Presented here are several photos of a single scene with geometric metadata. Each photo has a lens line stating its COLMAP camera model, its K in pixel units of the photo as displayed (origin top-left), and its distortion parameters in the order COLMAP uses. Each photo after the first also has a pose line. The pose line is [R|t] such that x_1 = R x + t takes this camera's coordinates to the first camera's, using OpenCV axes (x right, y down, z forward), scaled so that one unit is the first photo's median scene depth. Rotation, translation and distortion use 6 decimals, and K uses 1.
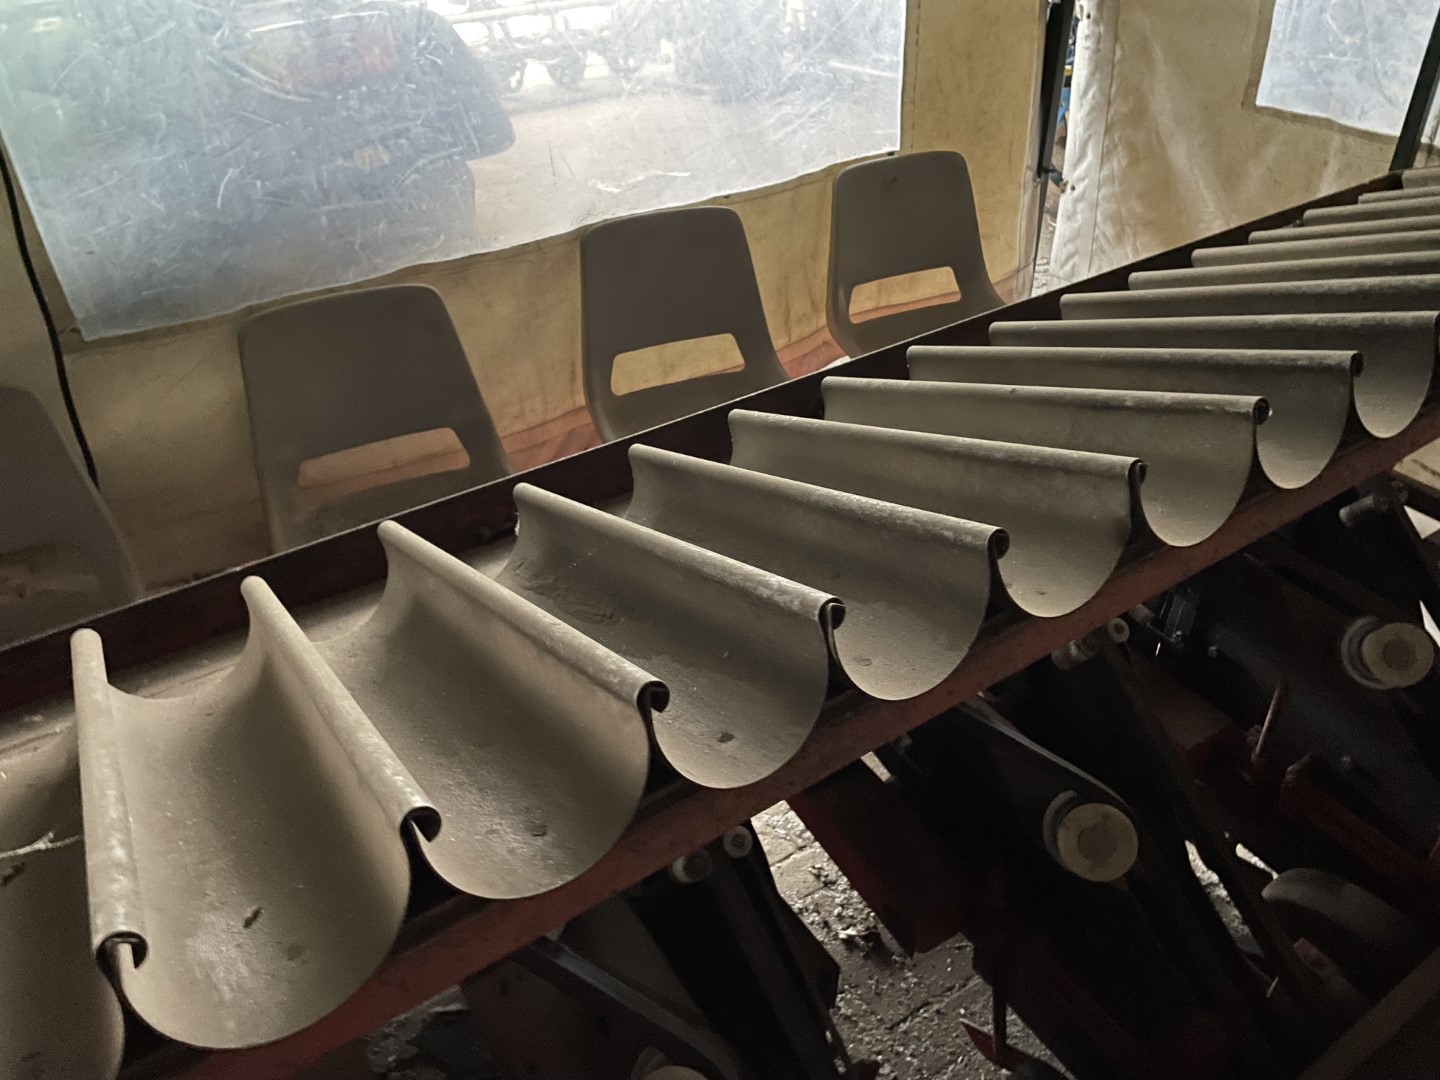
lens RADIAL K [[1119.5, 0, 719.1], [0, 1119.5, 532.4], [0, 0, 1]] dist [0.001614, -0.008792]
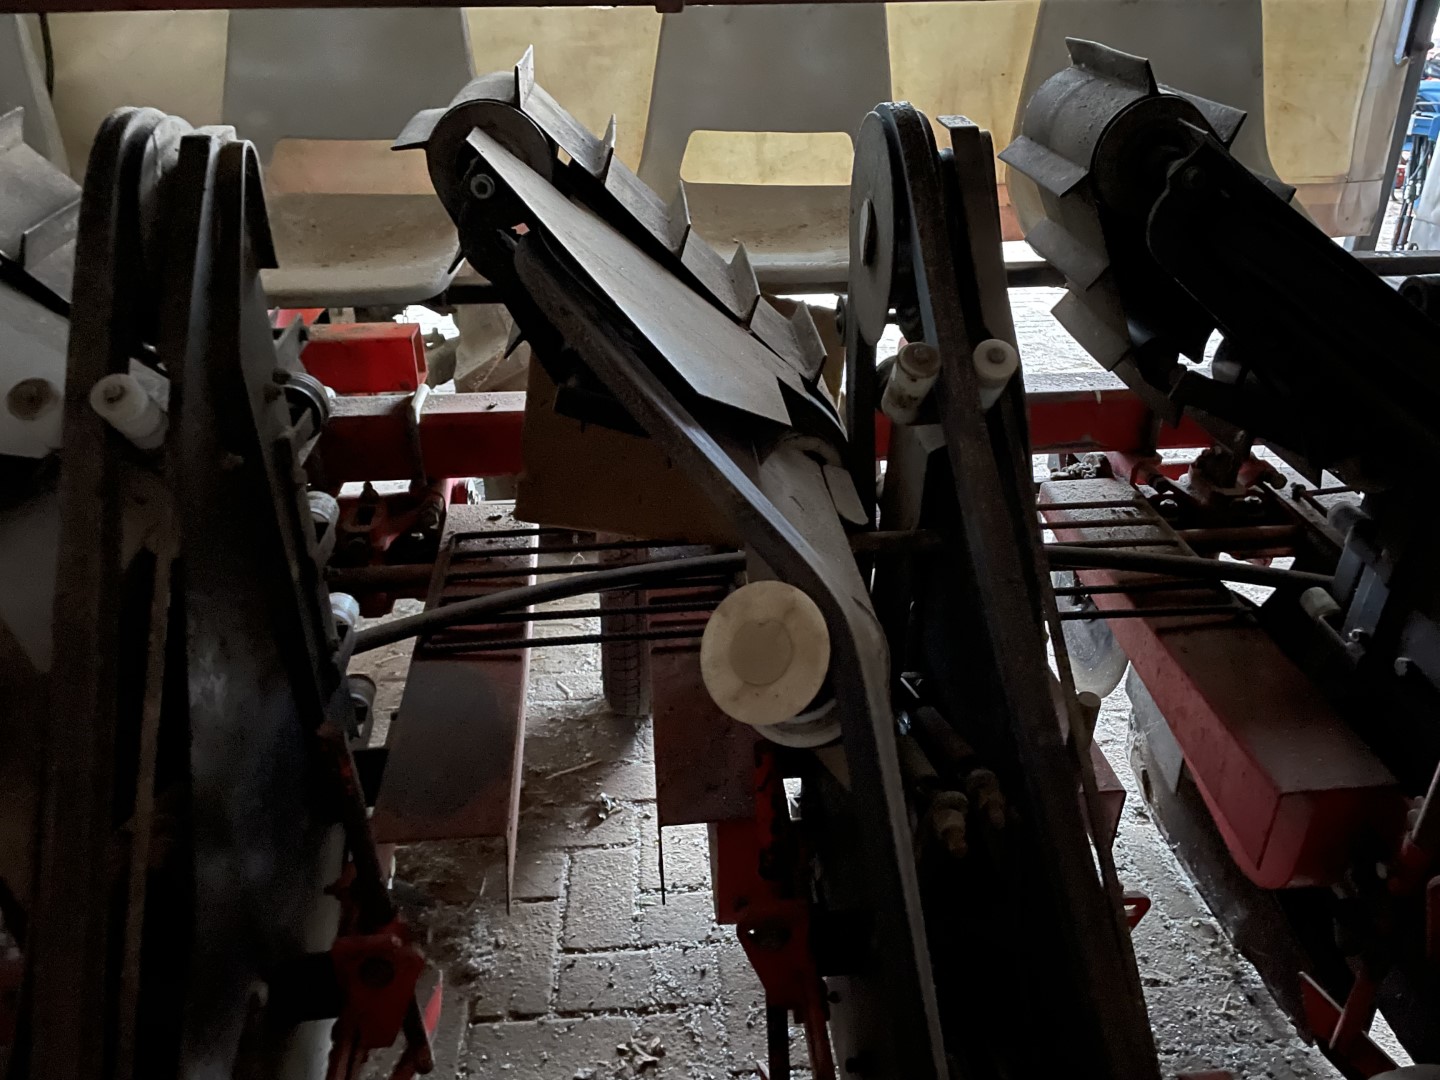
lens RADIAL K [[1119.5, 0, 720.4], [0, 1119.5, 548.0], [0, 0, 1]] dist [0.001614, -0.008792]
pose [[0.888074, 0.244214, -0.389468, 0.322983], [-0.279812, 0.959362, -0.036471, 0.159899], [0.364734, 0.141367, 0.920318, 0.316421]]
